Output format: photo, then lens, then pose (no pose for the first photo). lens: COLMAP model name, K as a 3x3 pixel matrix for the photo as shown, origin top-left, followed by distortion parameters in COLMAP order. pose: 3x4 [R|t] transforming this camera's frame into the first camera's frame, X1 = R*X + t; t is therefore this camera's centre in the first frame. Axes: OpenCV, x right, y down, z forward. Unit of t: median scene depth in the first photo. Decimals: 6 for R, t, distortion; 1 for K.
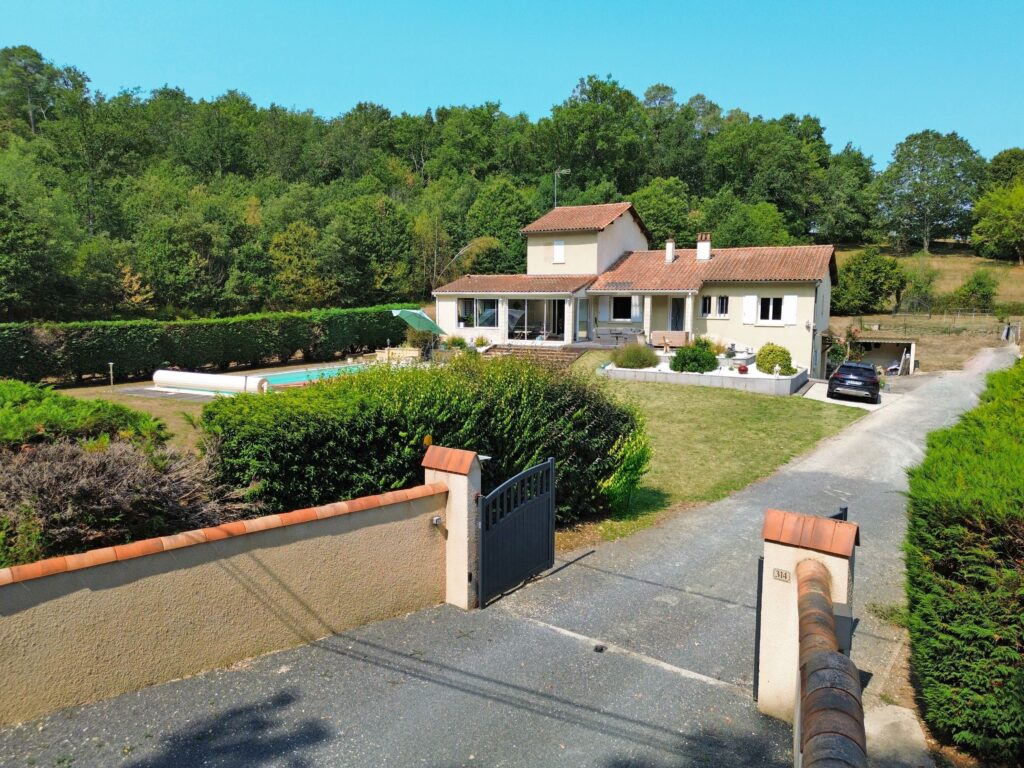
lens RADIAL K [[728.0, 0, 510.1], [0, 728.0, 384.1], [0, 0, 1]] dist [0.062900, -0.057957]
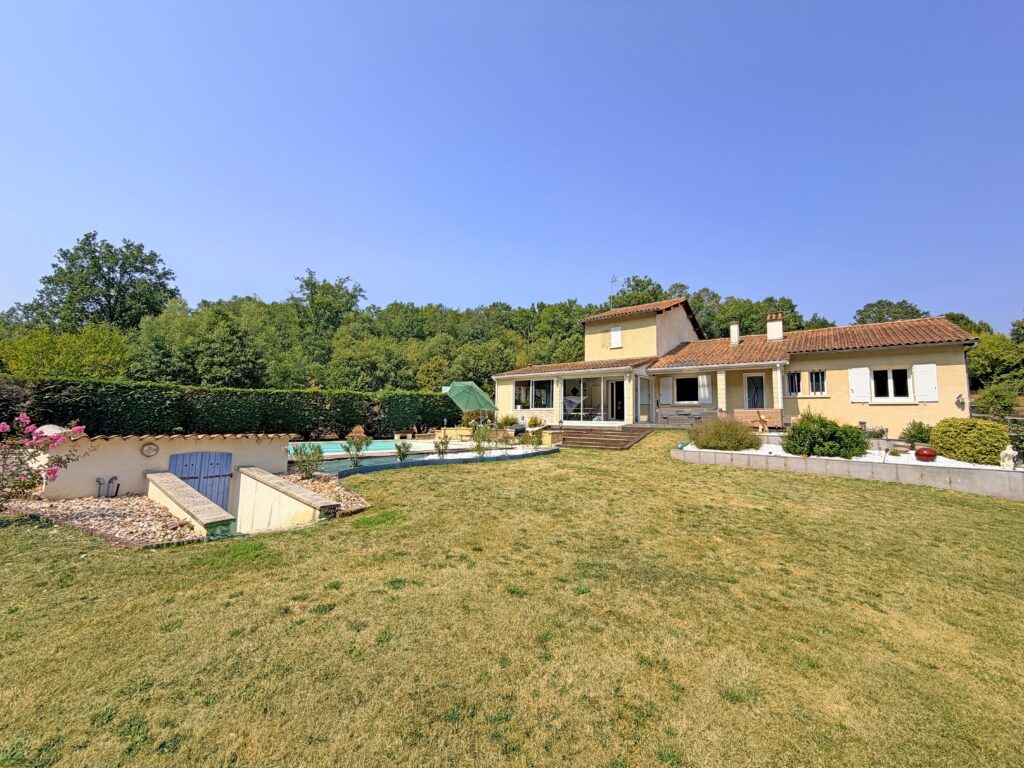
lens RADIAL K [[407.6, 0, 510.5], [0, 407.6, 384.4], [0, 0, 1]] dist [0.001166, 0.000225]
pose [[0.983208, -0.001034, -0.182485, 0.012758], [-0.037298, 0.977736, -0.206499, 0.002566], [0.178635, 0.209838, 0.961279, 0.217602]]
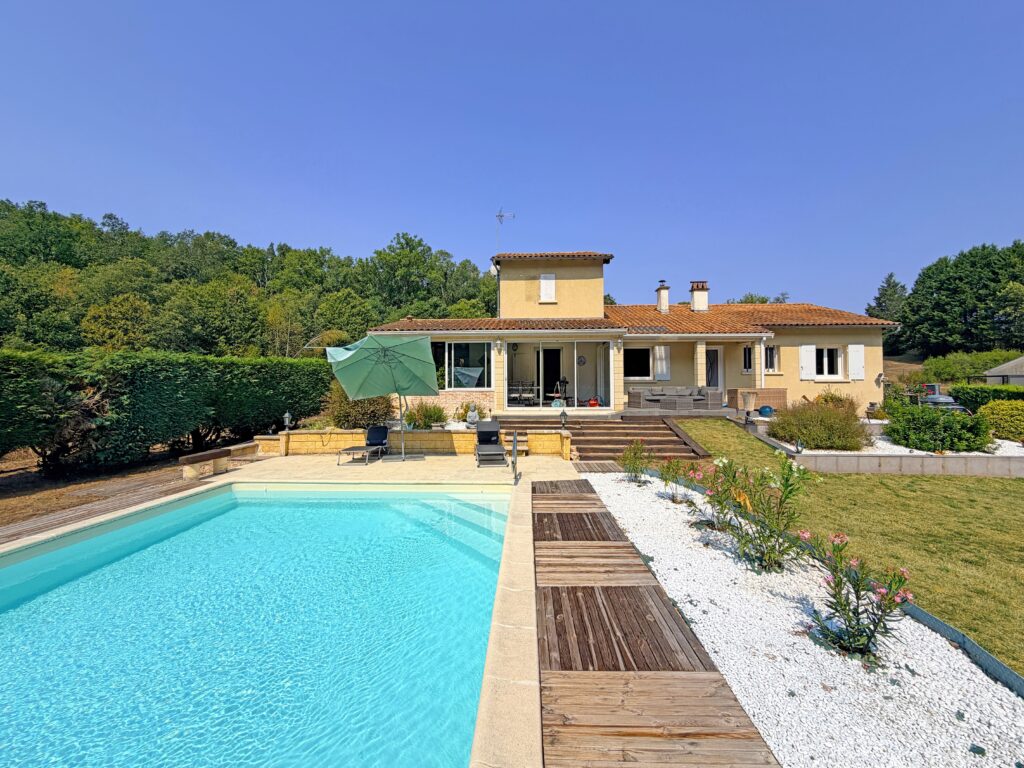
lens RADIAL K [[407.6, 0, 510.7], [0, 407.6, 382.4], [0, 0, 1]] dist [0.001166, 0.000225]
pose [[0.900284, 0.001411, 0.435302, -0.072126], [0.058575, 0.990507, -0.124356, -0.018676], [-0.431345, 0.137453, 0.891655, 0.325678]]
